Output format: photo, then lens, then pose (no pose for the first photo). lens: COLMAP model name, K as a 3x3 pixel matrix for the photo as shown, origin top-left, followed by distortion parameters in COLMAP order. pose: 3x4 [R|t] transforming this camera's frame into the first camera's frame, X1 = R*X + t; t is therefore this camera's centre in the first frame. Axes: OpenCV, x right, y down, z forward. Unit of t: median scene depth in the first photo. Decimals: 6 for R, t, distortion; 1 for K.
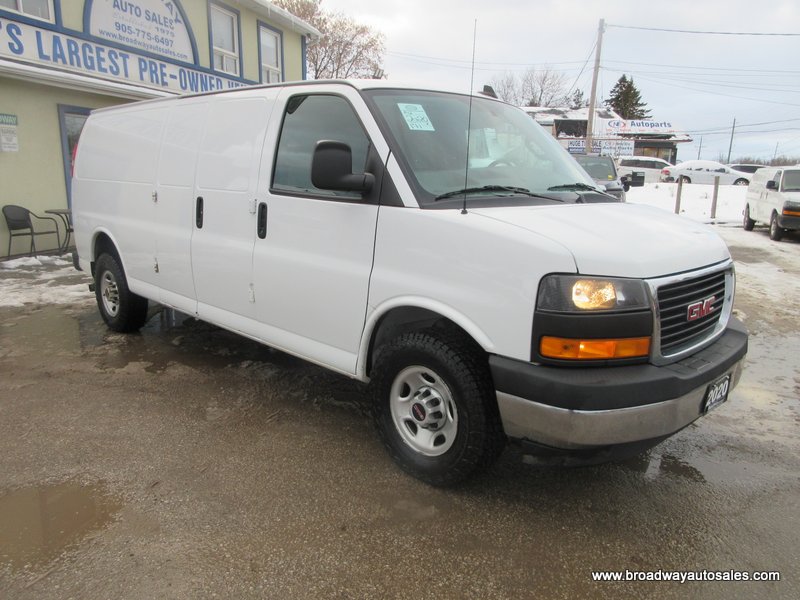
lens RADIAL K [[603.0, 0, 400.0], [0, 603.0, 300.0], [0, 0, 1]] dist [0.020408, -0.007879]
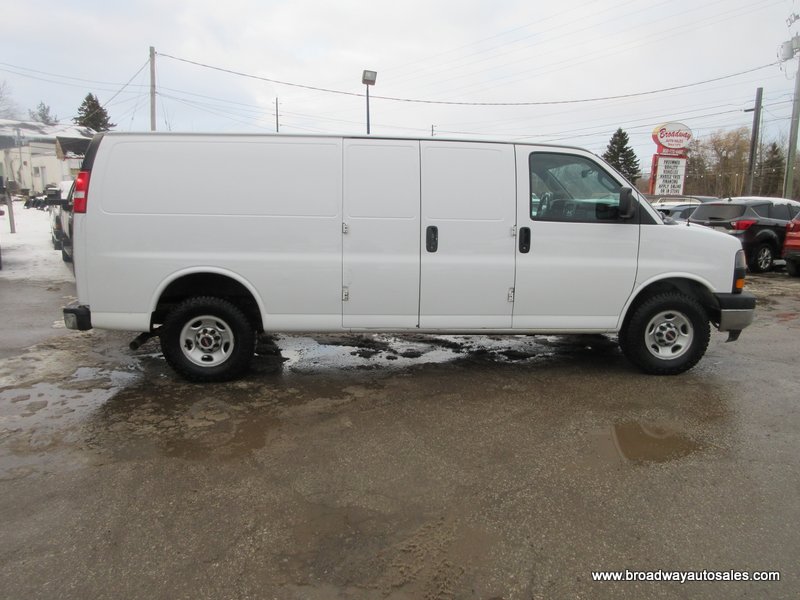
lens RADIAL K [[603.0, 0, 400.0], [0, 603.0, 300.0], [0, 0, 1]] dist [0.020408, -0.007879]
pose [[0.662111, -0.133879, 0.737350, -1.269914], [0.157472, 0.986801, 0.037768, -0.081481], [-0.732674, 0.091105, 0.674454, 0.248246]]
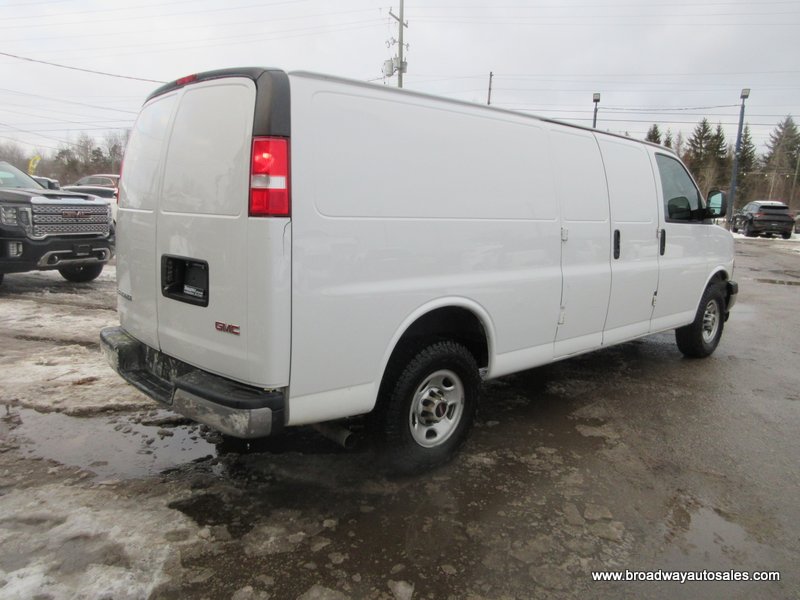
lens RADIAL K [[603.0, 0, 400.0], [0, 603.0, 300.0], [0, 0, 1]] dist [0.020408, -0.007879]
pose [[0.045870, -0.181904, 0.982246, -1.409519], [0.177359, 0.969142, 0.171195, -0.299786], [-0.983077, 0.166357, 0.076717, 1.306850]]
